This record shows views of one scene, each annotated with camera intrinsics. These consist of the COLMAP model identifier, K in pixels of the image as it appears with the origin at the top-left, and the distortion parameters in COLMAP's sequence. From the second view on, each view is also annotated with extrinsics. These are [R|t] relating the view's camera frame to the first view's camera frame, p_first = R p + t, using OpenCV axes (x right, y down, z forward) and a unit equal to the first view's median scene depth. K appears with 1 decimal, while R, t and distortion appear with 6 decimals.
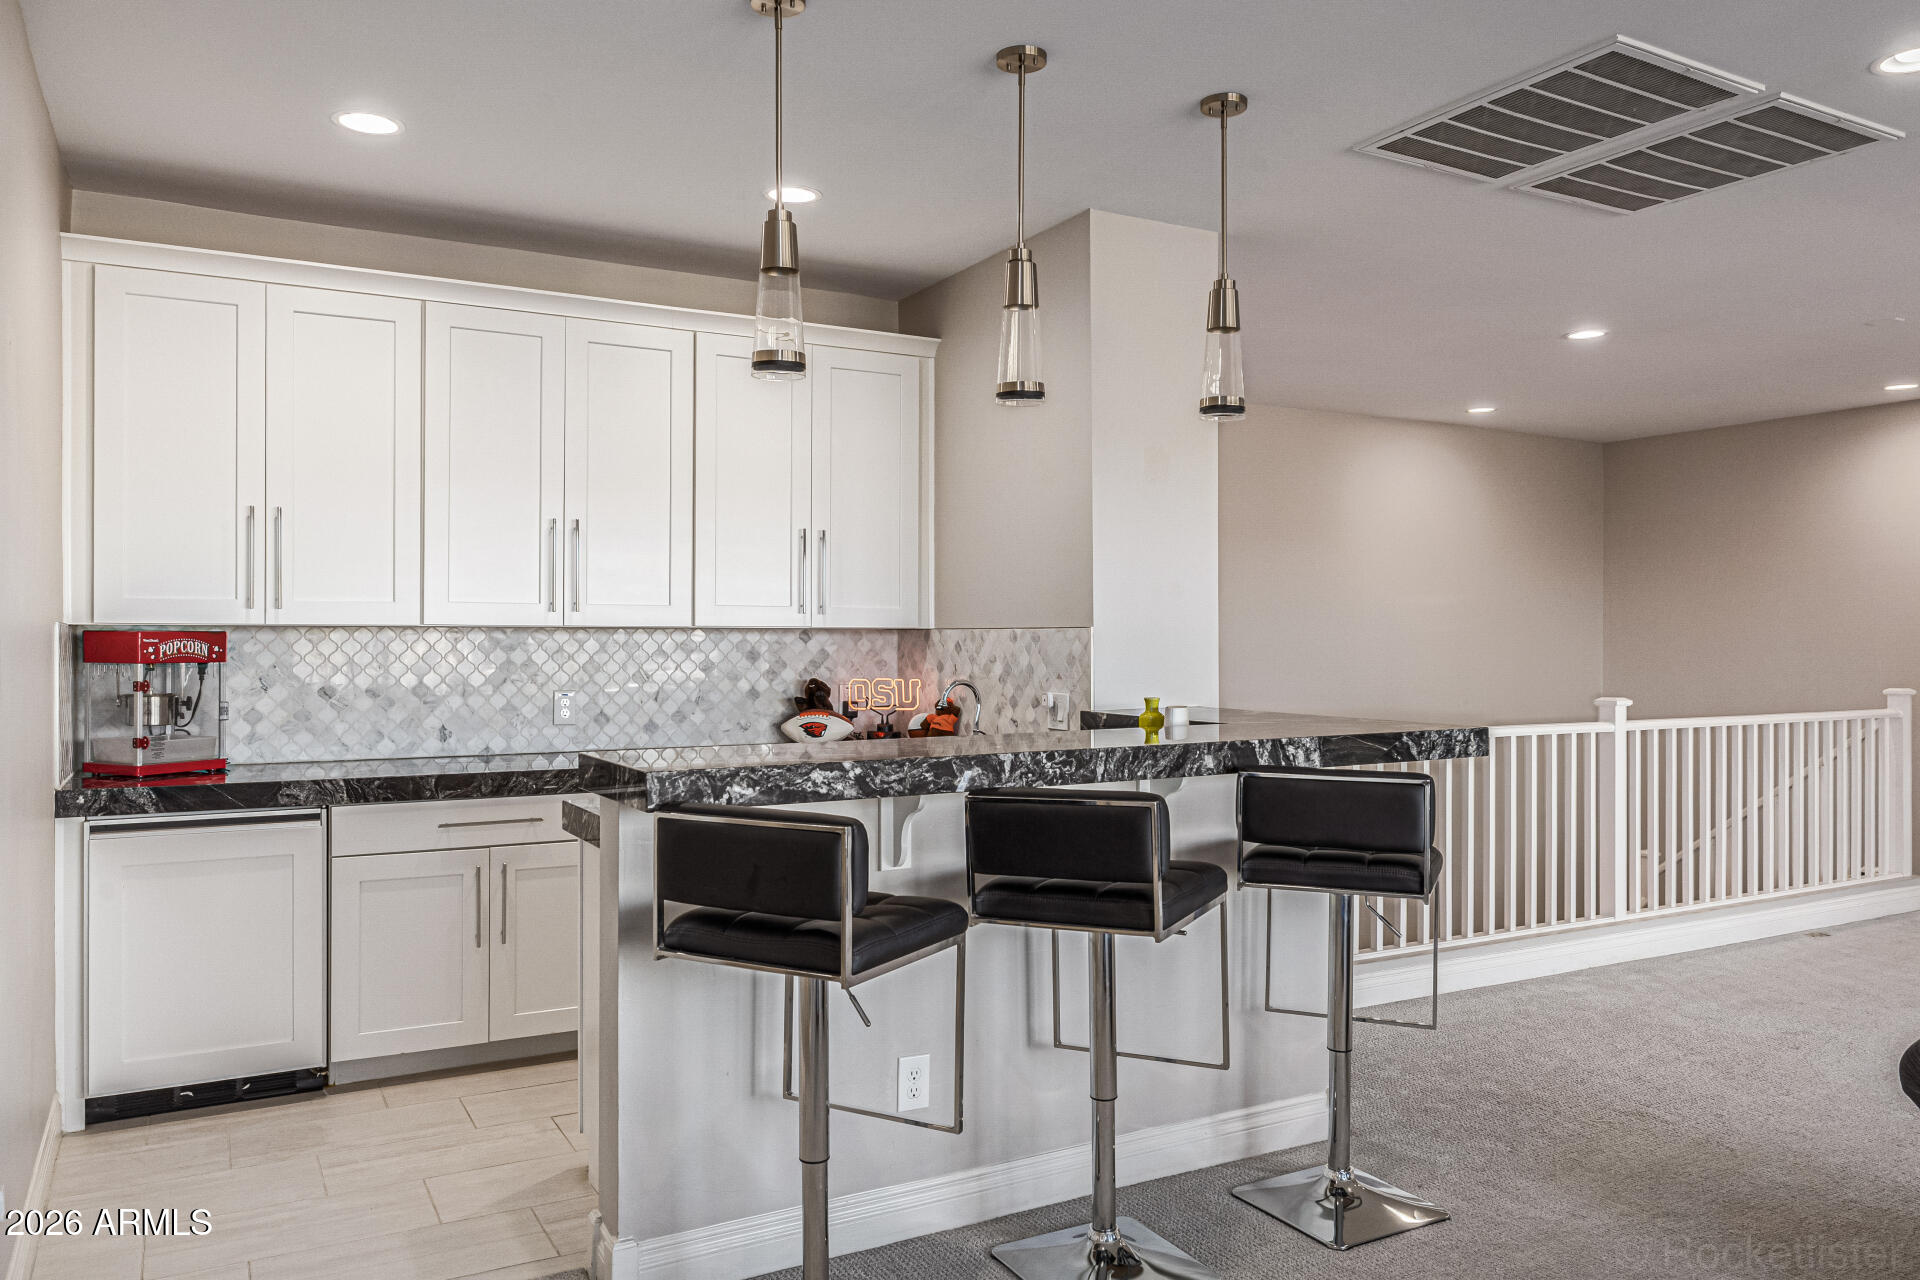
lens RADIAL K [[1551.3, 0, 960.0], [0, 1551.3, 640.0], [0, 0, 1]] dist [-0.007629, 0.010444]
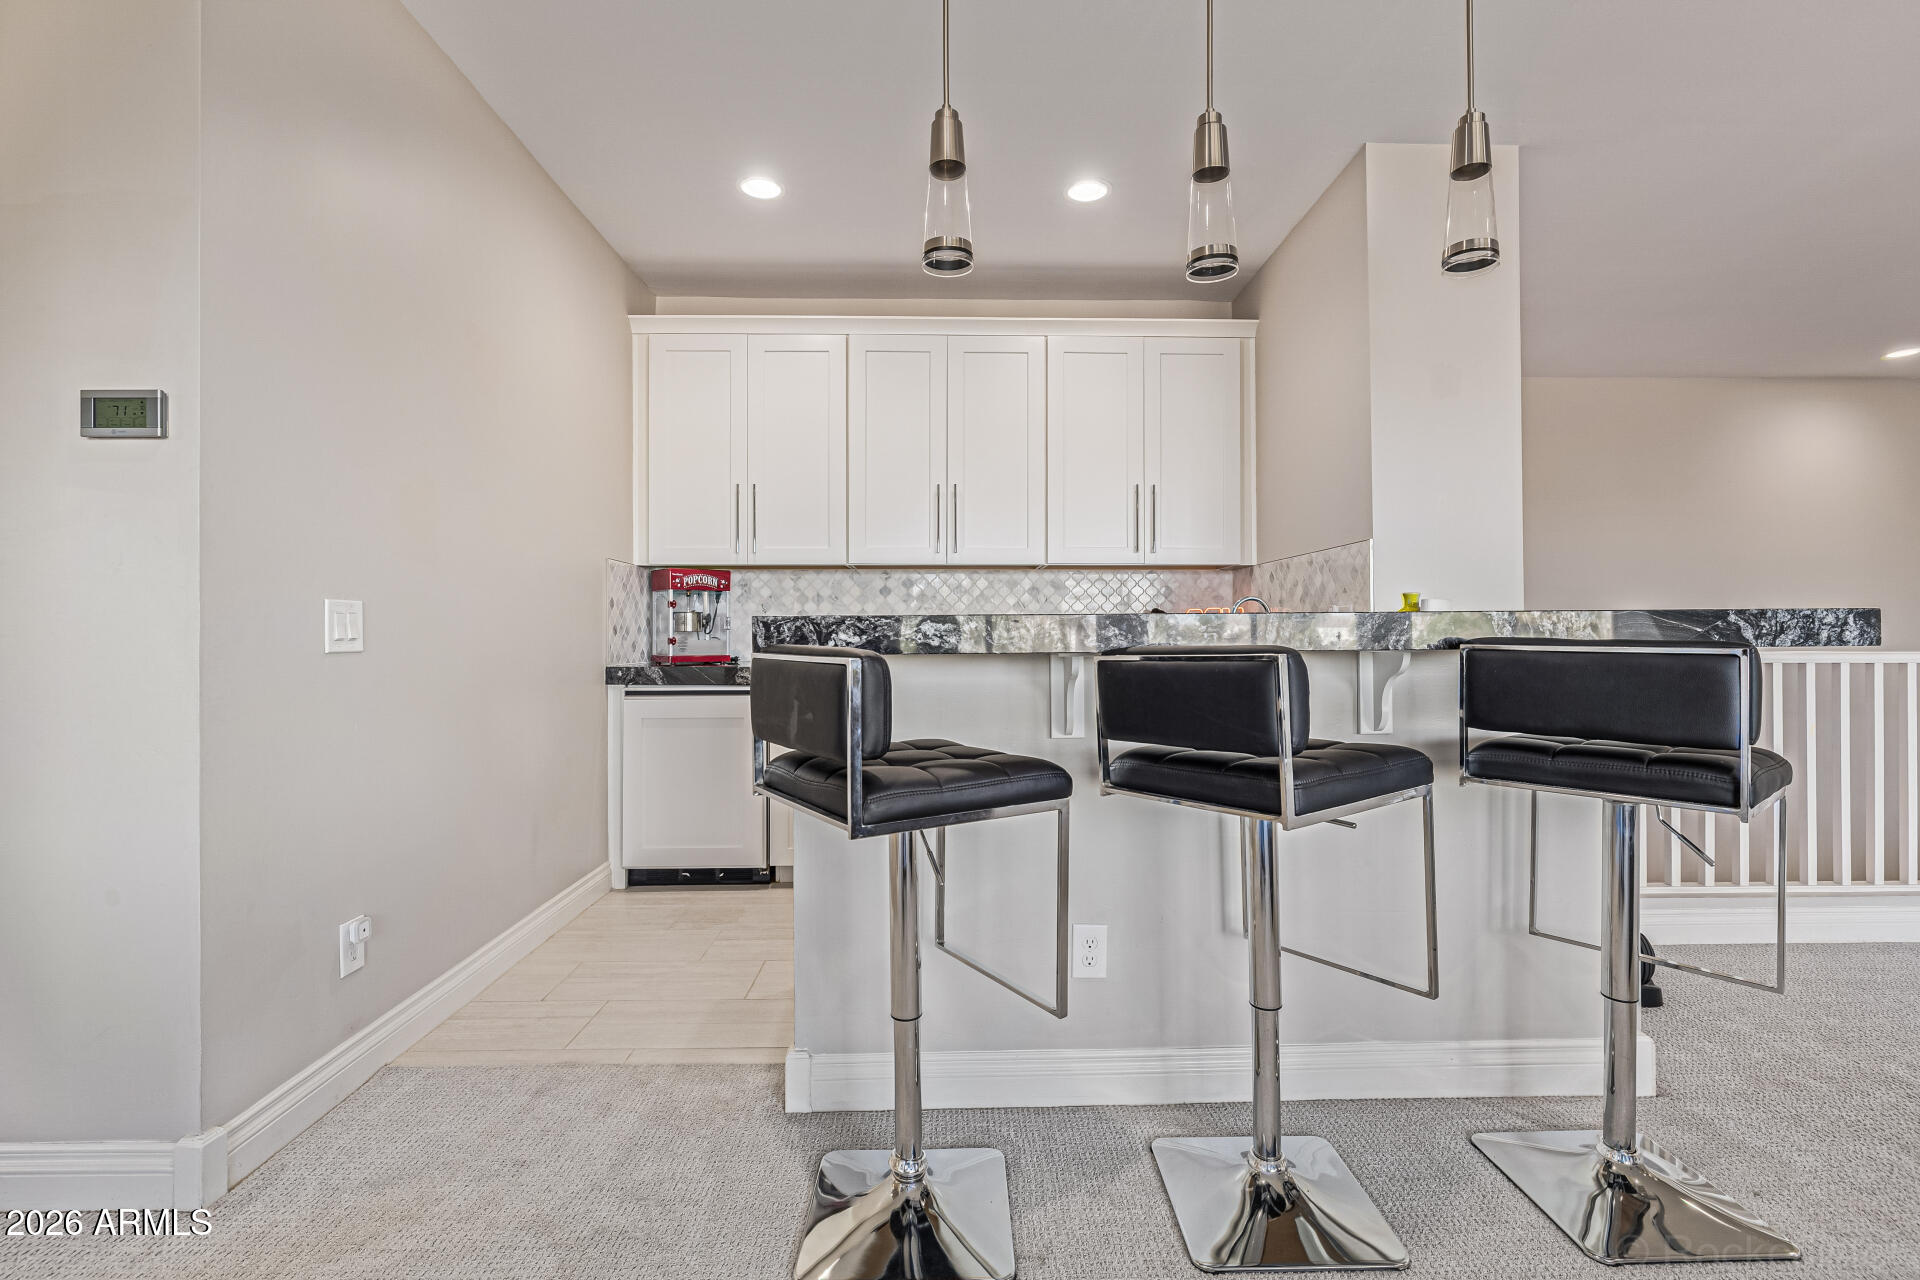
lens RADIAL K [[886.5, 0, 960.0], [0, 886.5, 640.0], [0, 0, 1]] dist [-0.005004, 0.000217]
pose [[0.871257, -0.003037, -0.490818, 0.162874], [-0.003164, 0.999925, -0.011804, 0.081014], [0.490817, 0.011837, 0.871182, 0.408311]]
